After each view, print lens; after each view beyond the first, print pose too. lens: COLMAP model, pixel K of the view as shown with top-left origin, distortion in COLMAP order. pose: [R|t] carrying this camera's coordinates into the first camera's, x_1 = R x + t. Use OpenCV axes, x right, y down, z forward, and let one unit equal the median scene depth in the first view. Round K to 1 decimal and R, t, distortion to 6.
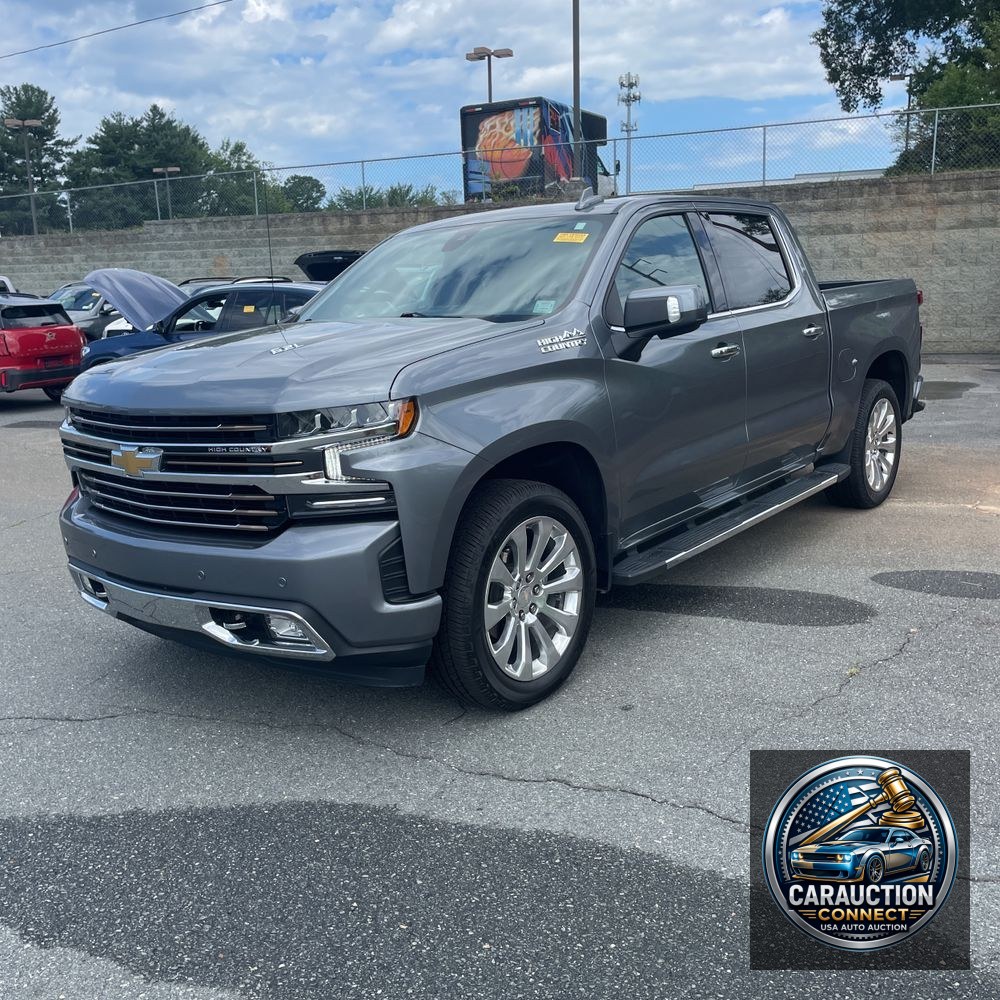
lens RADIAL K [[1008.8, 0, 505.6], [0, 1008.8, 504.7], [0, 0, 1]] dist [0.093788, -0.130325]
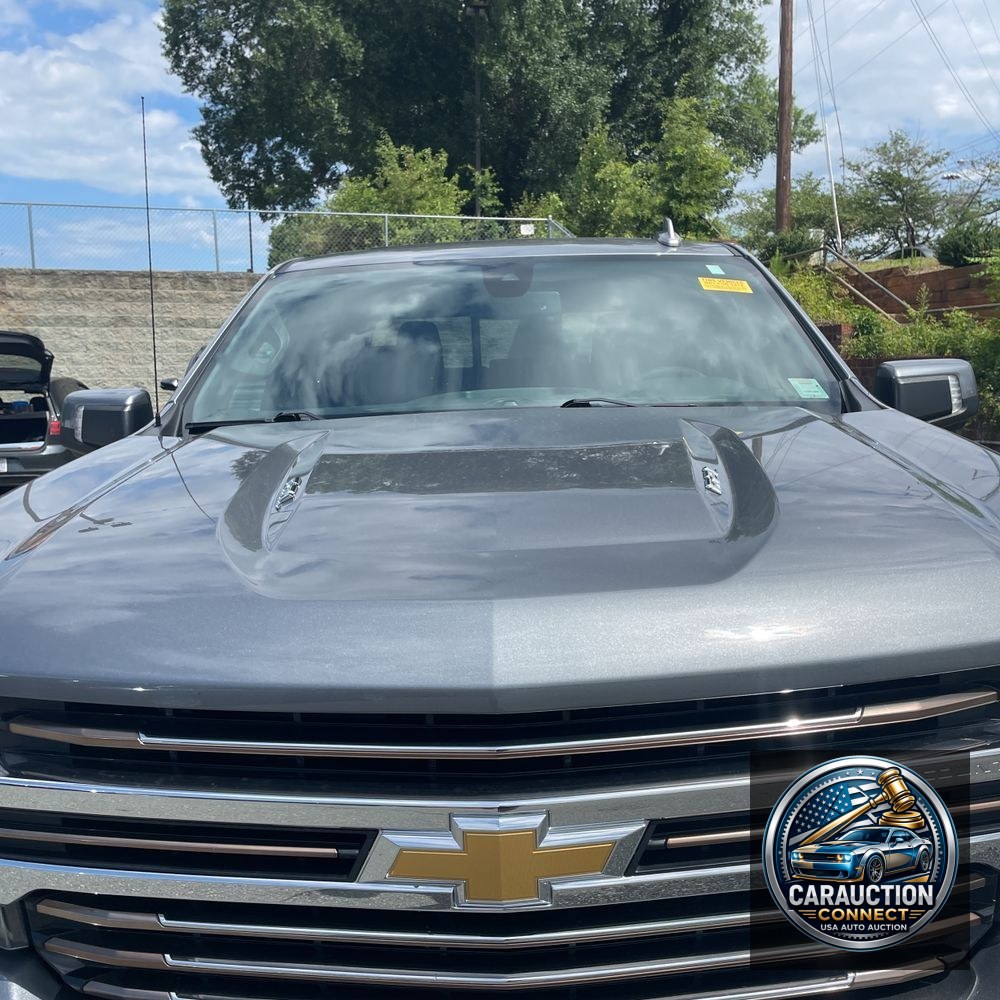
lens RADIAL K [[1012.5, 0, 523.1], [0, 1012.5, 496.3], [0, 0, 1]] dist [0.093084, -0.127927]
pose [[0.795397, -0.043539, 0.604523, -0.056113], [0.105589, 0.992118, -0.067473, -0.013311], [-0.596820, 0.117499, 0.793725, 0.077659]]
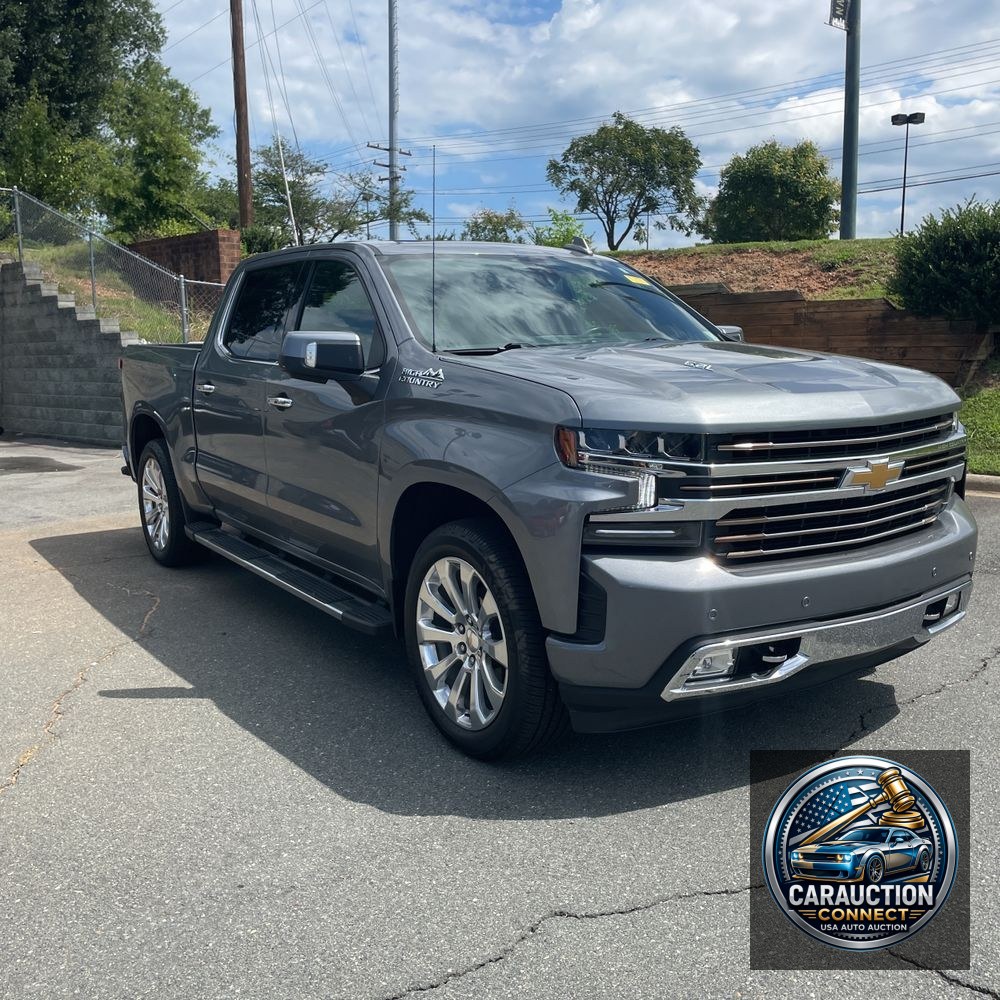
lens RADIAL K [[1012.5, 0, 523.1], [0, 1012.5, 496.3], [0, 0, 1]] dist [0.093084, -0.127927]
pose [[0.314002, -0.086990, 0.945429, -0.137270], [0.186053, 0.982124, 0.028573, -0.011168], [-0.931014, 0.166928, 0.324573, 0.104773]]
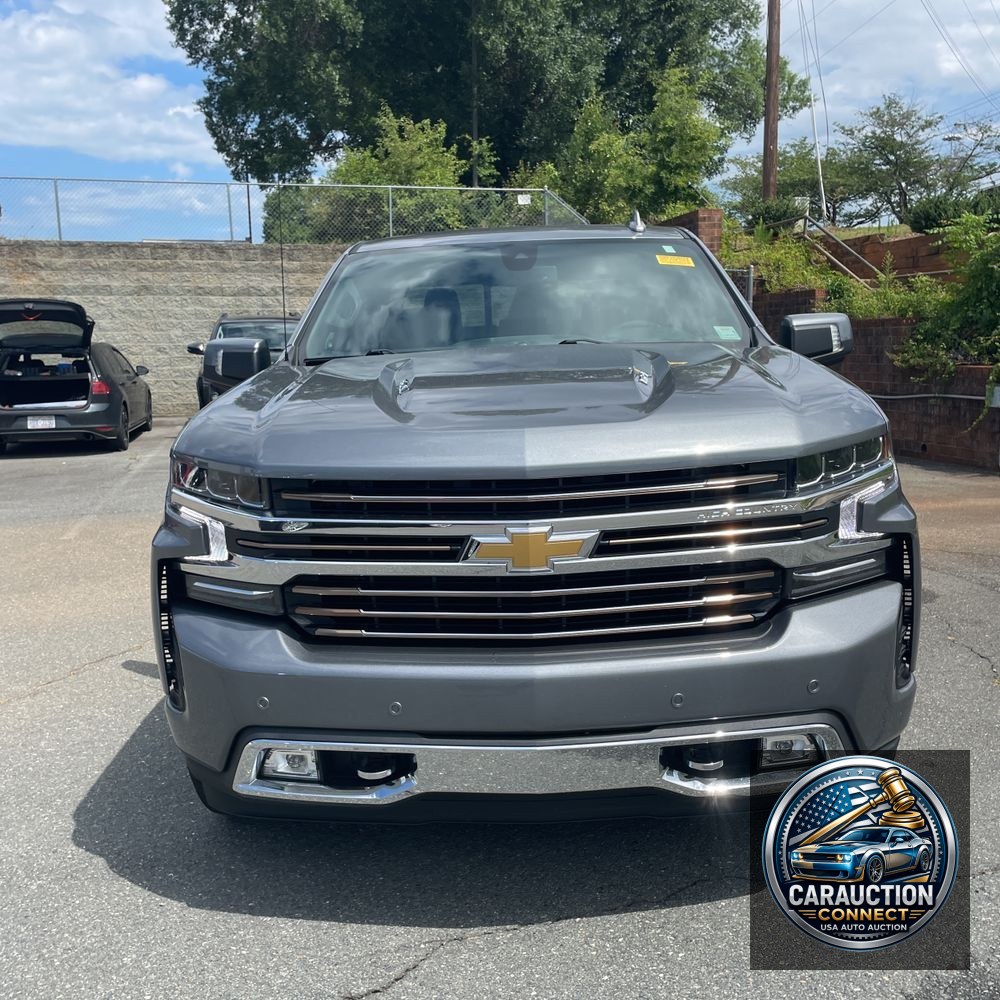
lens RADIAL K [[1008.8, 0, 505.6], [0, 1008.8, 504.7], [0, 0, 1]] dist [0.093788, -0.130325]
pose [[0.802864, -0.069792, 0.592062, -0.077679], [0.107953, 0.993726, -0.029249, -0.005442], [-0.586306, 0.087398, 0.805361, 0.052613]]
